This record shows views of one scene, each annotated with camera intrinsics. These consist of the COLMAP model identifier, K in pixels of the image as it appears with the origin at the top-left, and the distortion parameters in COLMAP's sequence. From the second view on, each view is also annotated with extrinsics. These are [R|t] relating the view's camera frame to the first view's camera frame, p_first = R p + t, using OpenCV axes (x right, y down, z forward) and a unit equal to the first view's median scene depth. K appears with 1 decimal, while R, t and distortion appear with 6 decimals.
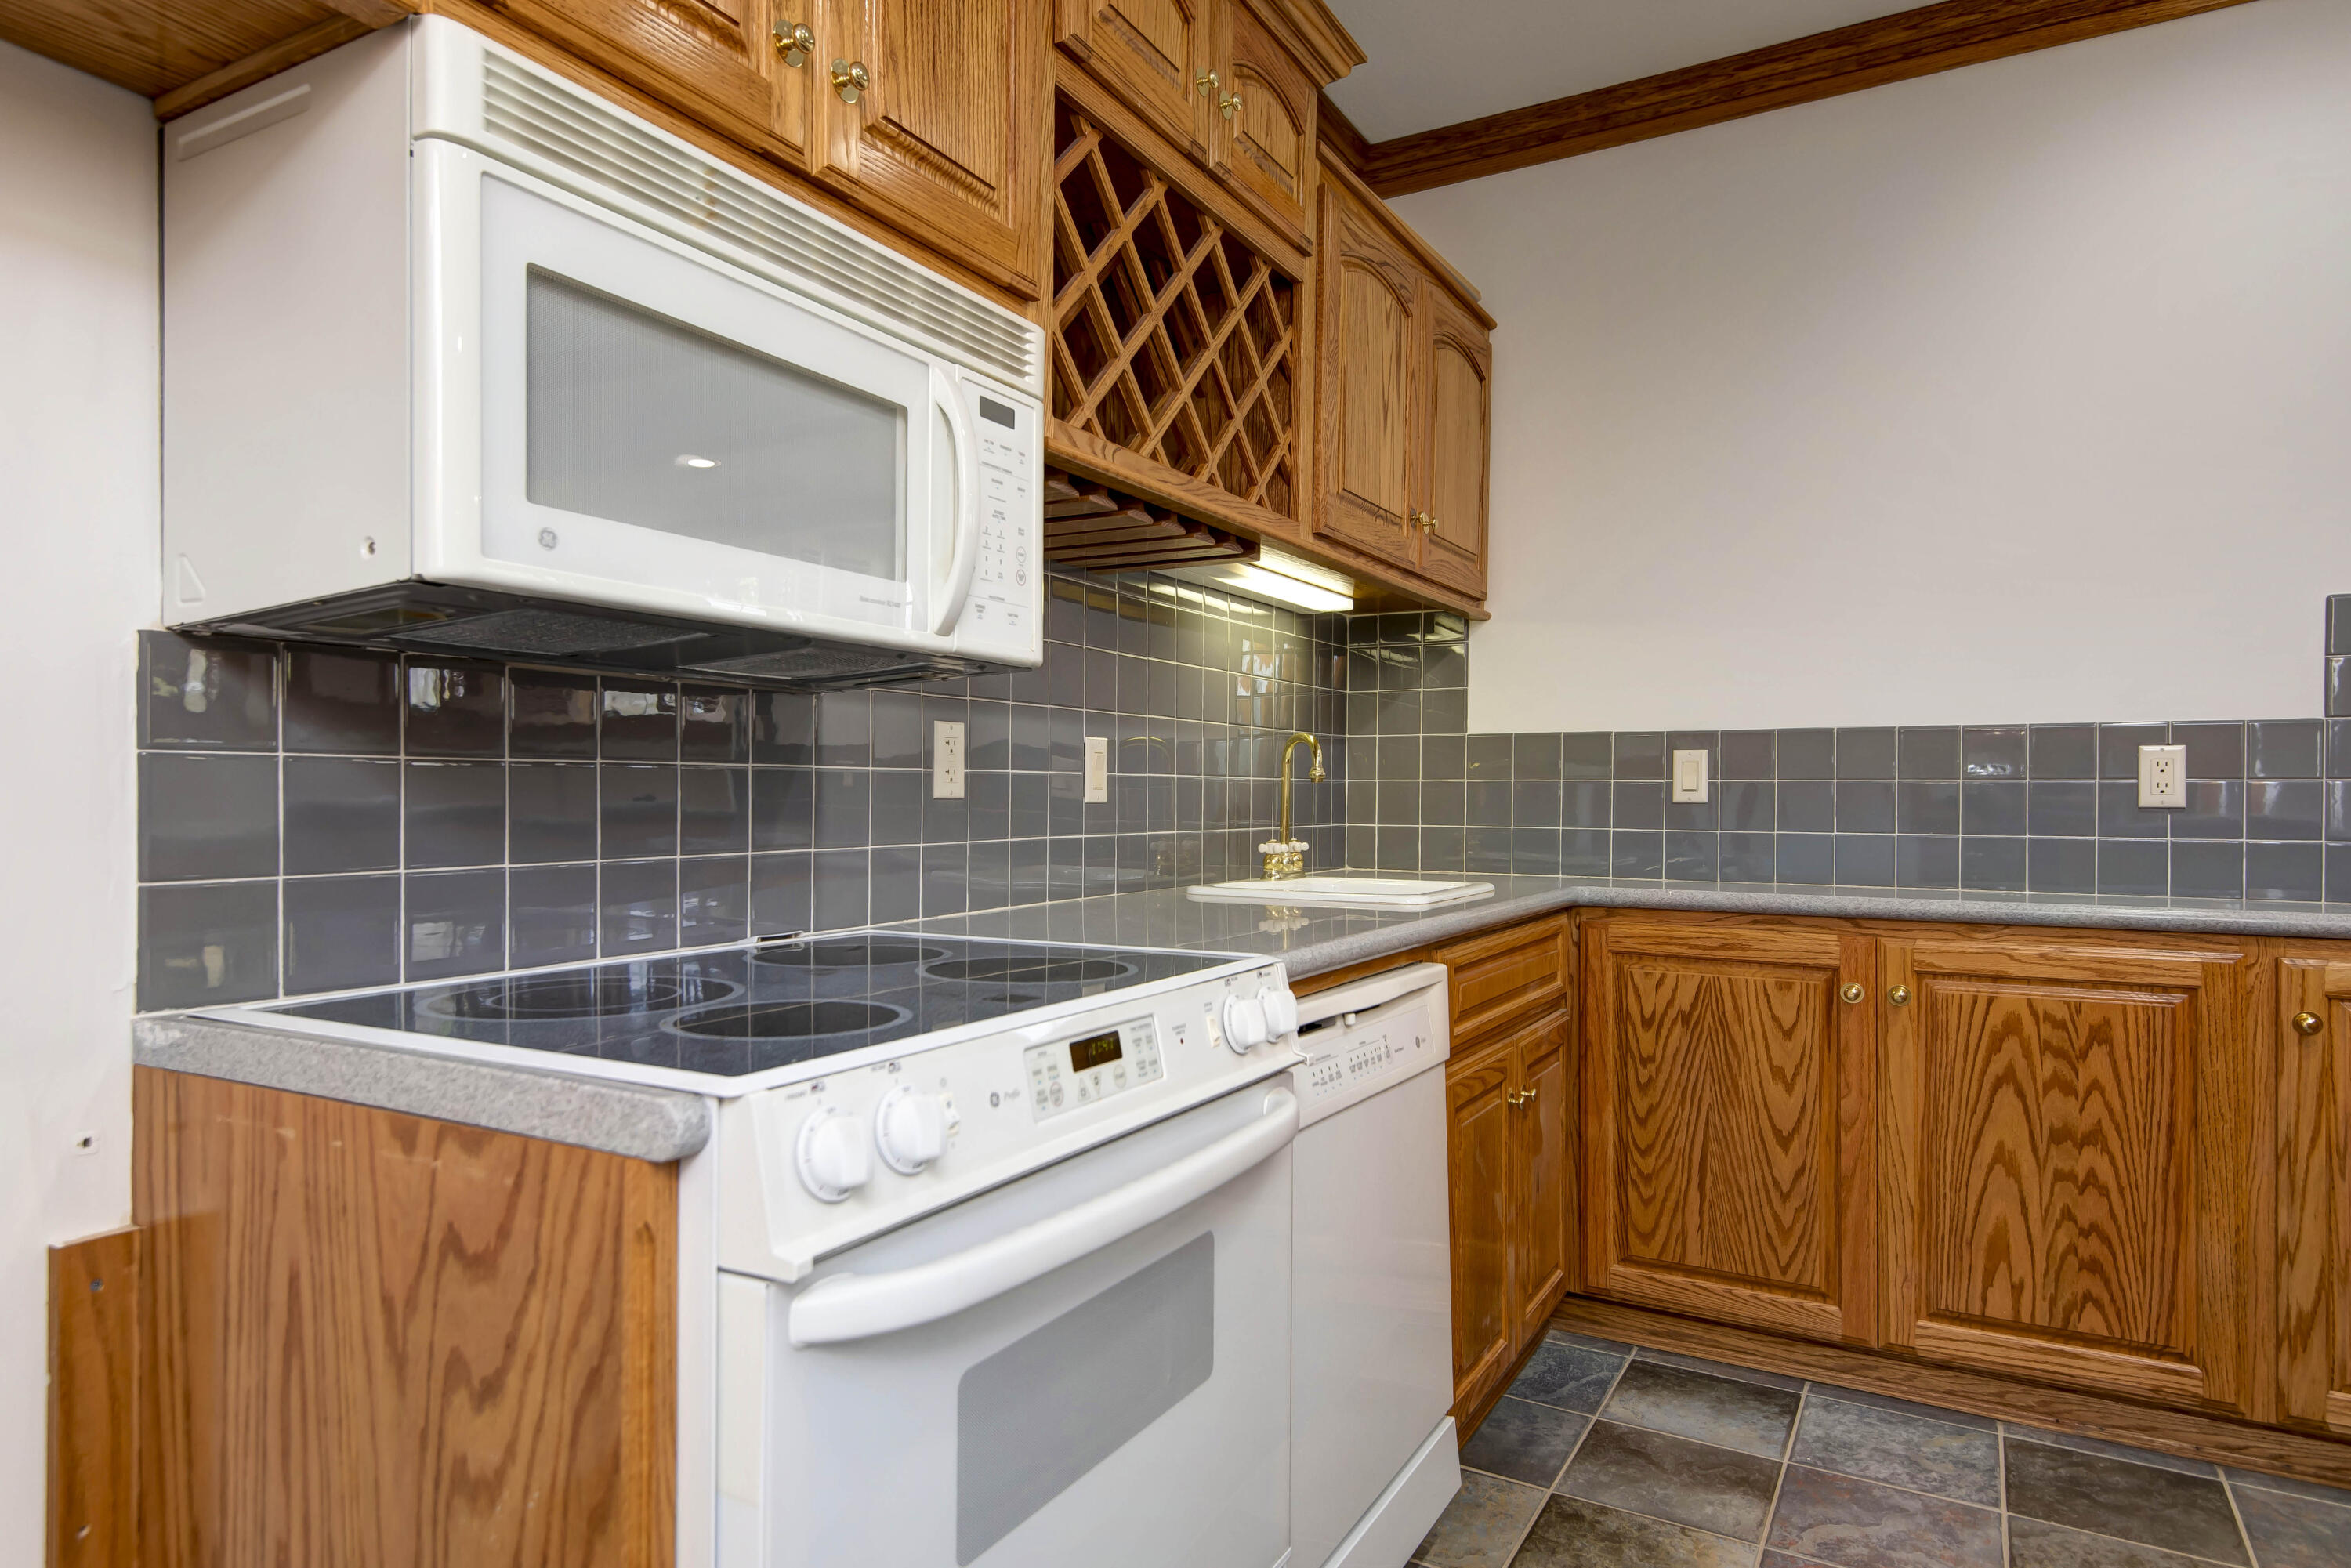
lens RADIAL K [[1377.2, 0, 1153.9], [0, 1377.2, 802.4], [0, 0, 1]] dist [0.037093, -0.018821]
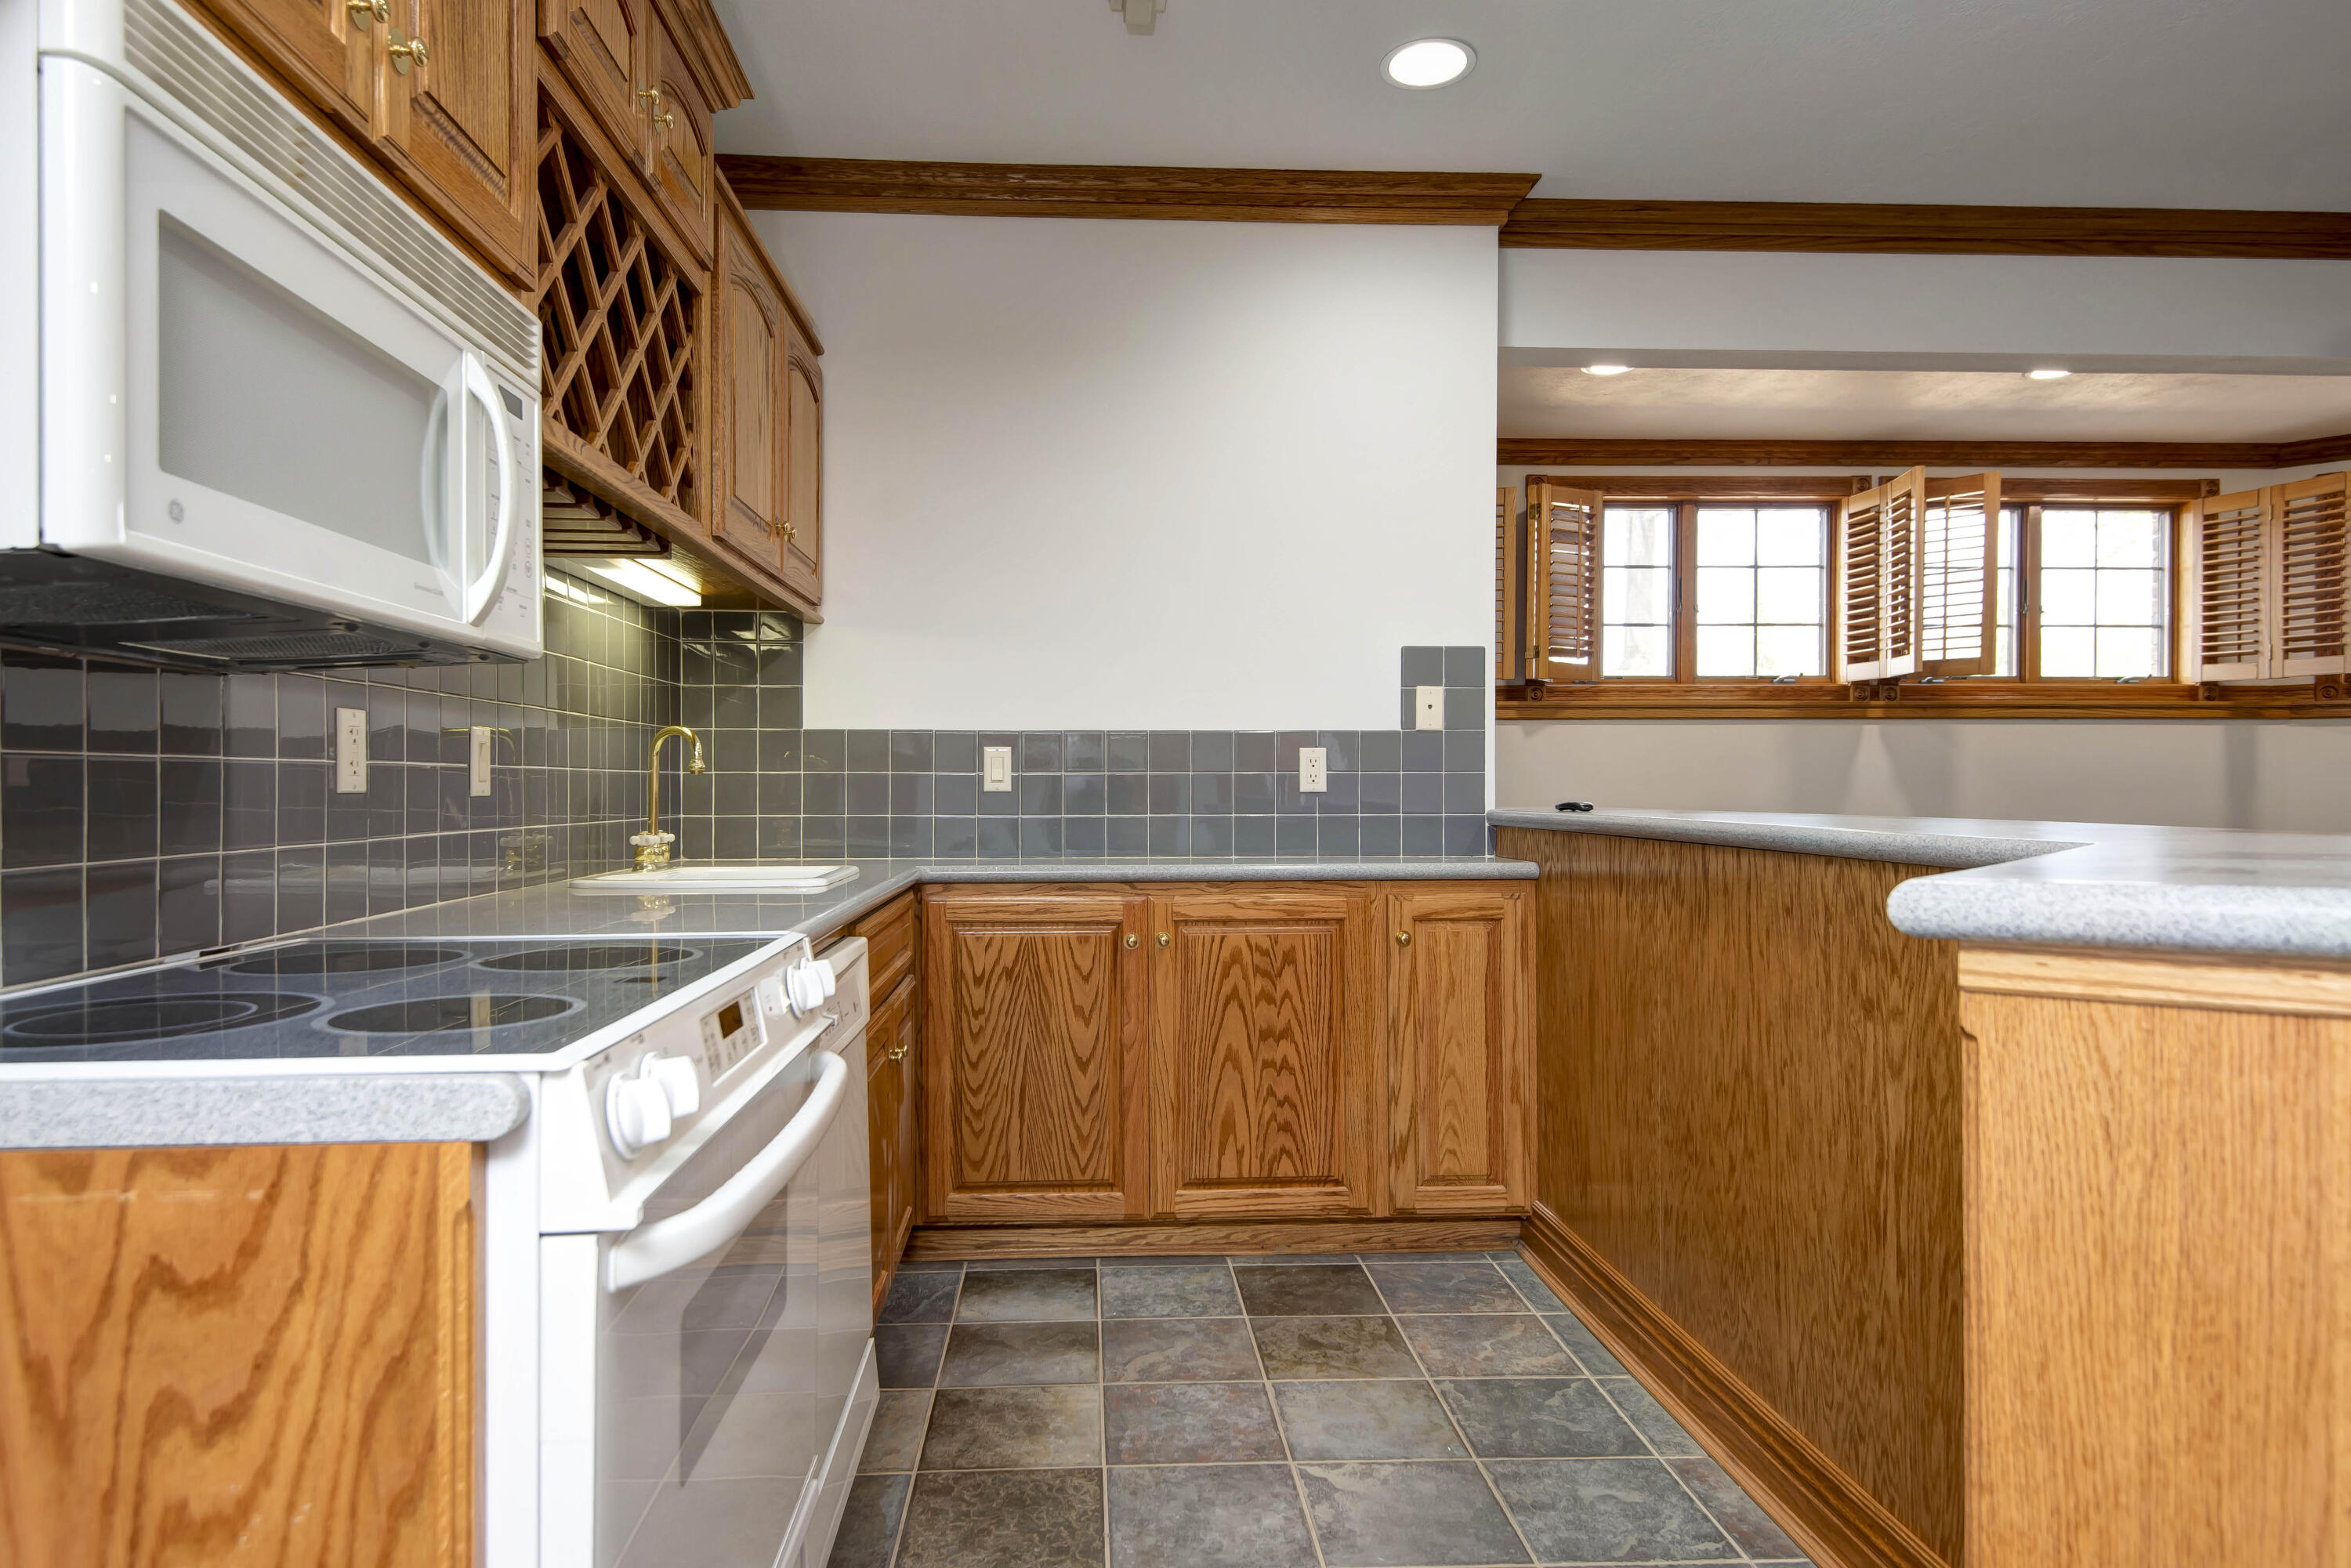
lens RADIAL K [[1377.2, 0, 1160.9], [0, 1377.2, 788.4], [0, 0, 1]] dist [0.037093, -0.018821]
pose [[0.829650, -0.005925, 0.558252, -0.200552], [0.007320, 0.999973, -0.000265, -0.001128], [-0.558235, 0.004306, 0.829672, -0.061146]]
